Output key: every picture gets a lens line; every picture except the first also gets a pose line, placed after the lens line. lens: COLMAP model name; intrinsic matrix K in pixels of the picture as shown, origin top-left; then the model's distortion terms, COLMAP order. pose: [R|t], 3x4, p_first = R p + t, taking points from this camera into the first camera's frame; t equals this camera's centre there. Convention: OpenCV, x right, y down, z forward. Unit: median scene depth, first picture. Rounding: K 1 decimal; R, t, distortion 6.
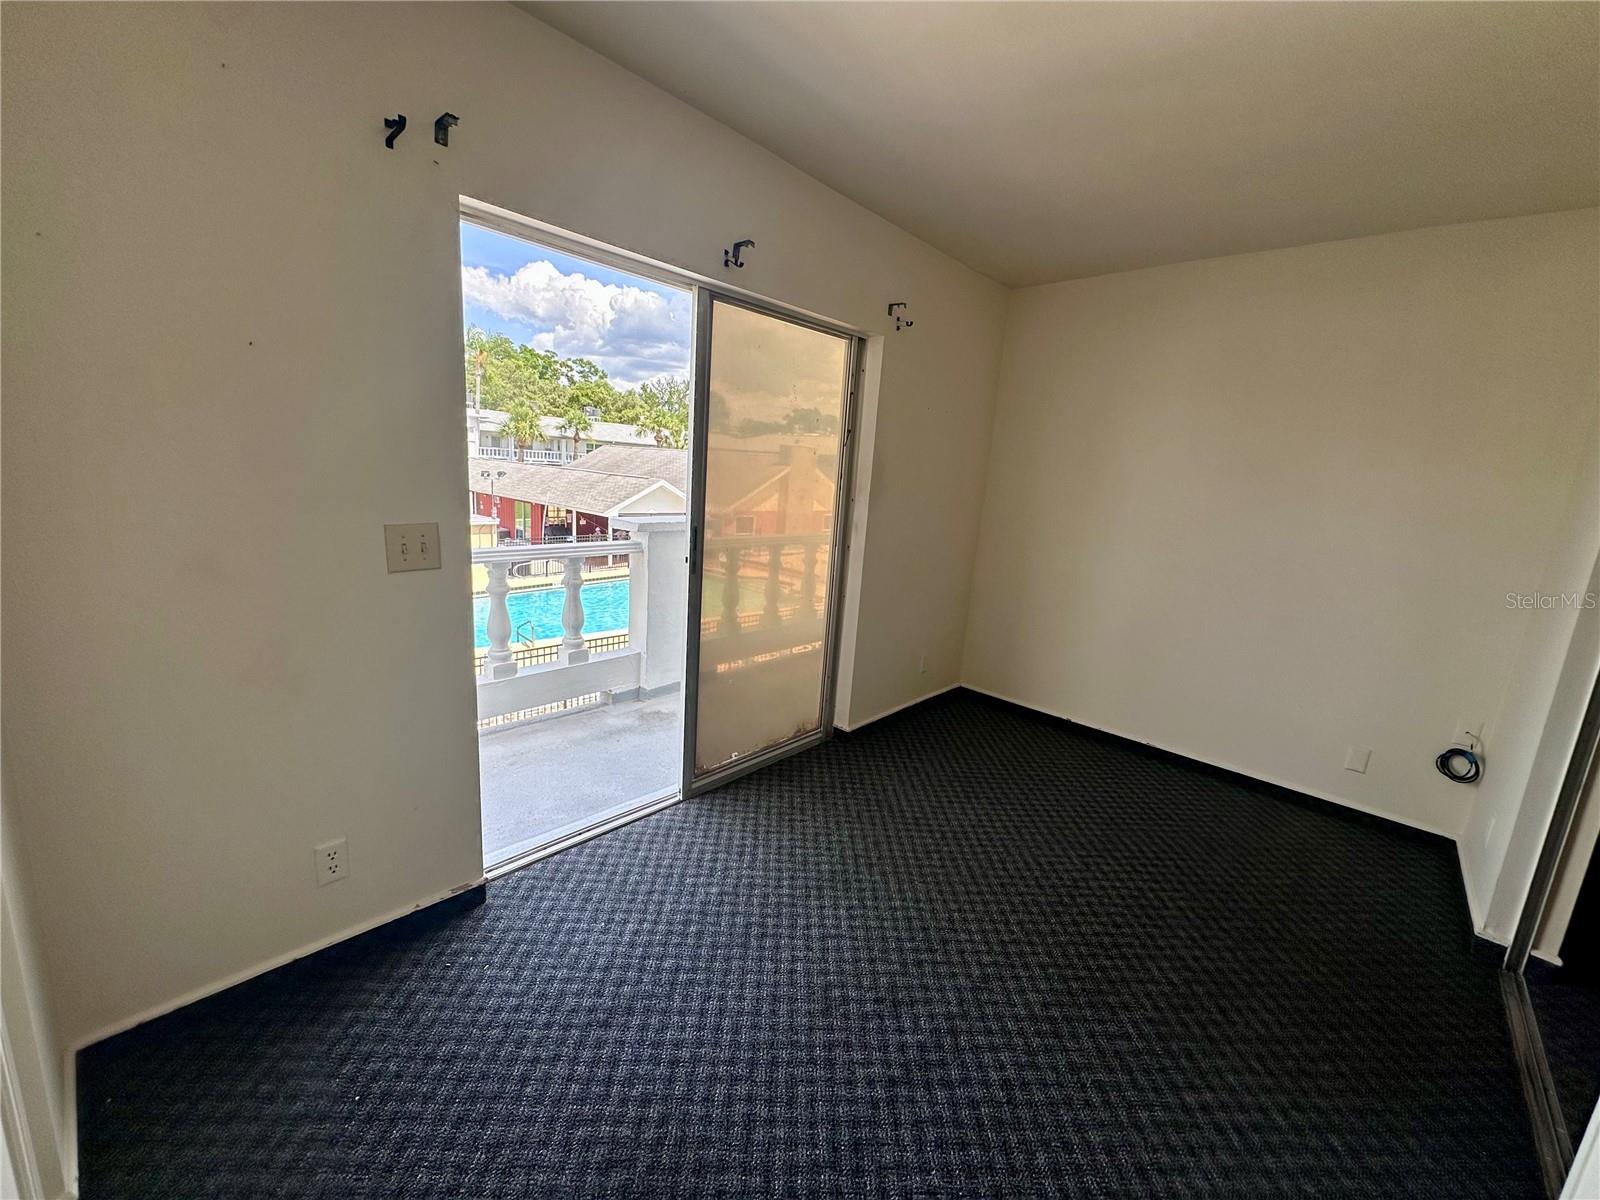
lens RADIAL K [[650.6, 0, 800.0], [0, 650.6, 600.0], [0, 0, 1]] dist [-0.010147, 0.000355]
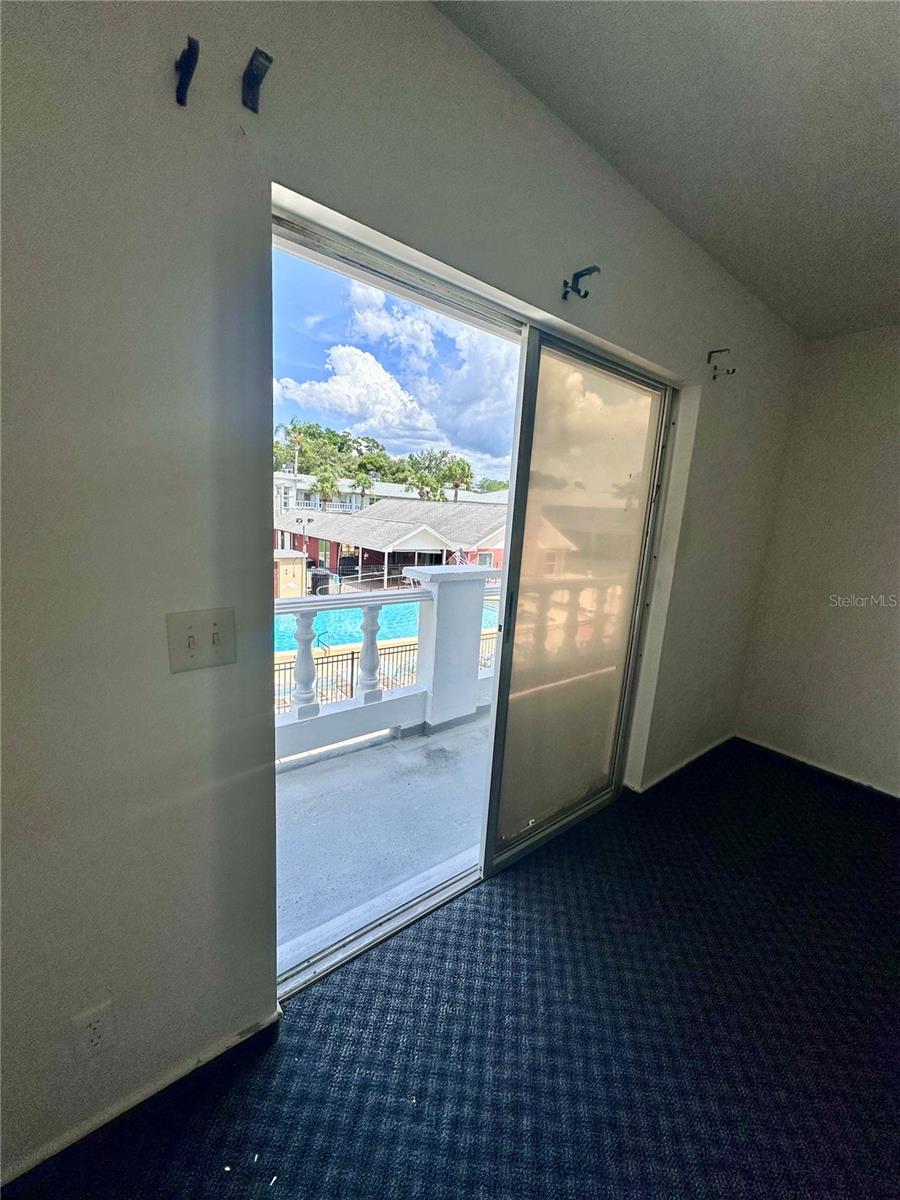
lens RADIAL K [[488.0, 0, 450.0], [0, 488.0, 600.0], [0, 0, 1]] dist [-0.010147, 0.000355]
pose [[0.988960, 0.021630, -0.146595, -0.091568], [-0.025641, 0.999345, -0.025522, -0.051629], [0.145947, 0.028999, 0.988867, 0.195732]]
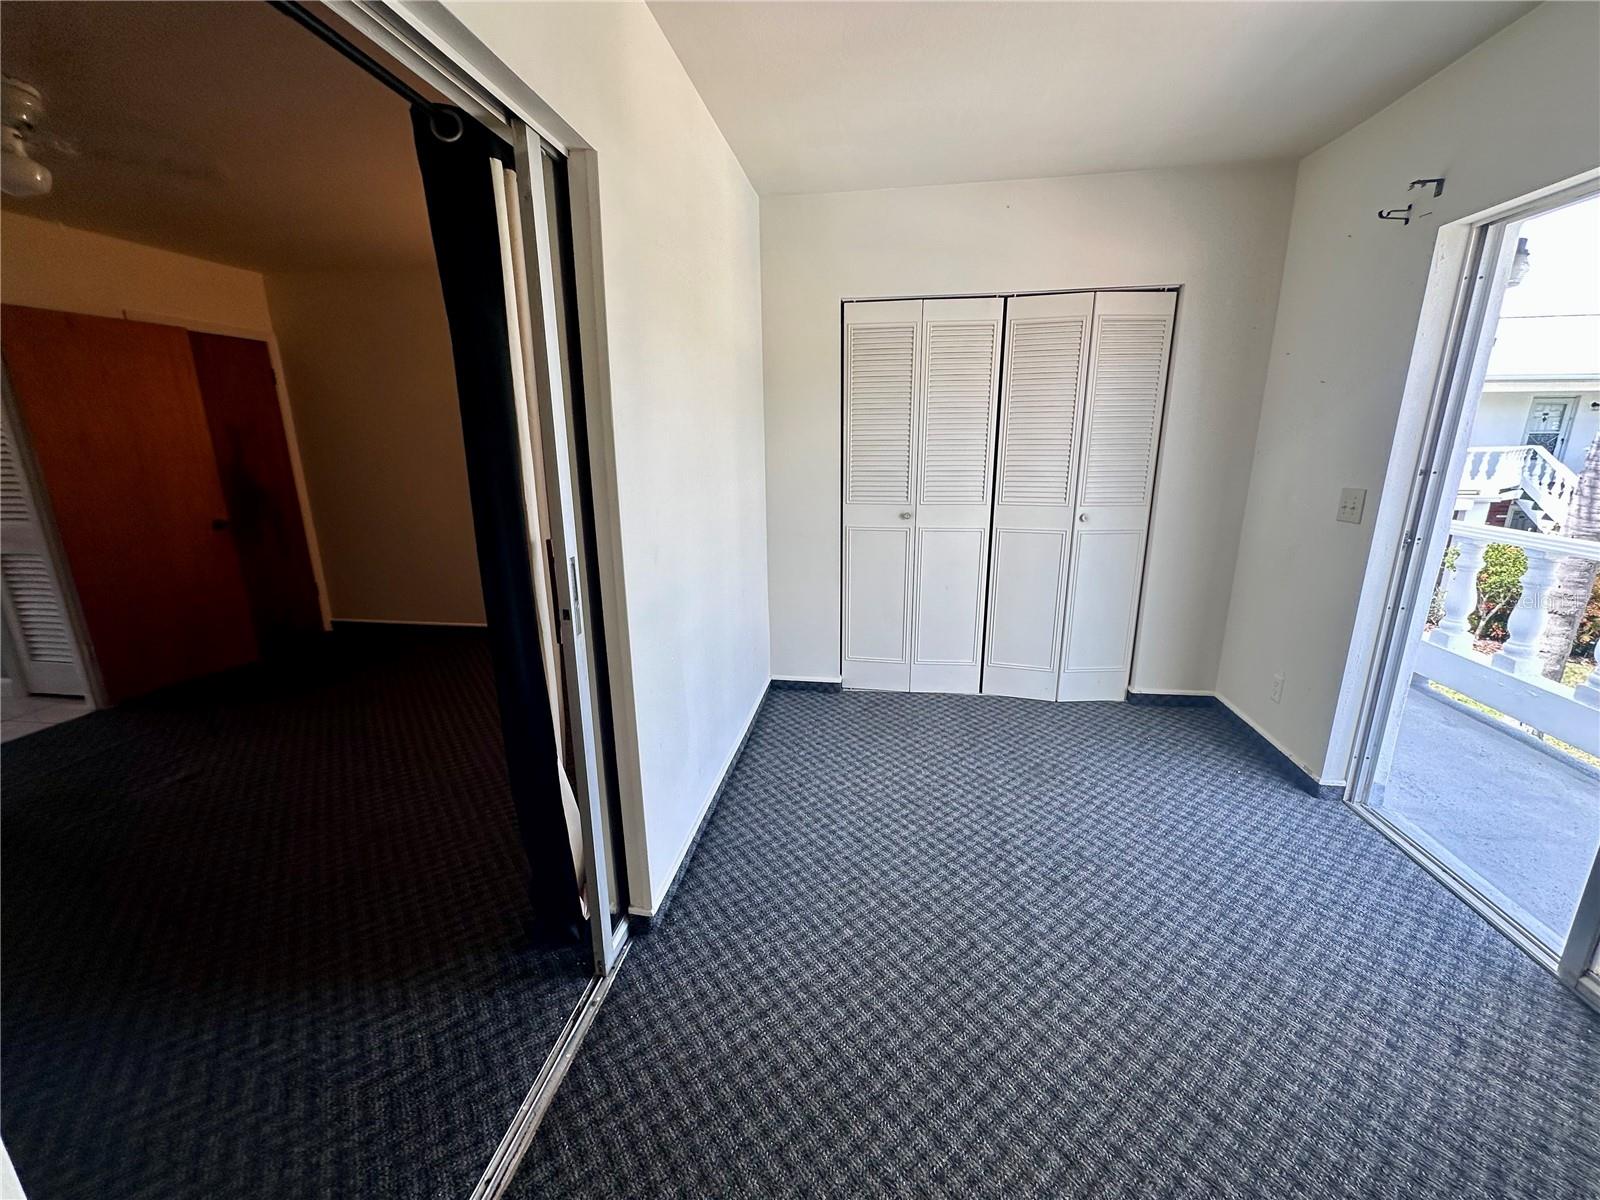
lens RADIAL K [[650.6, 0, 800.0], [0, 650.6, 600.0], [0, 0, 1]] dist [-0.010147, 0.000355]
pose [[-0.827676, 0.085063, -0.554722, 0.509714], [-0.153285, 0.916596, 0.369264, -0.099757], [0.539866, 0.390661, -0.745606, 0.630523]]
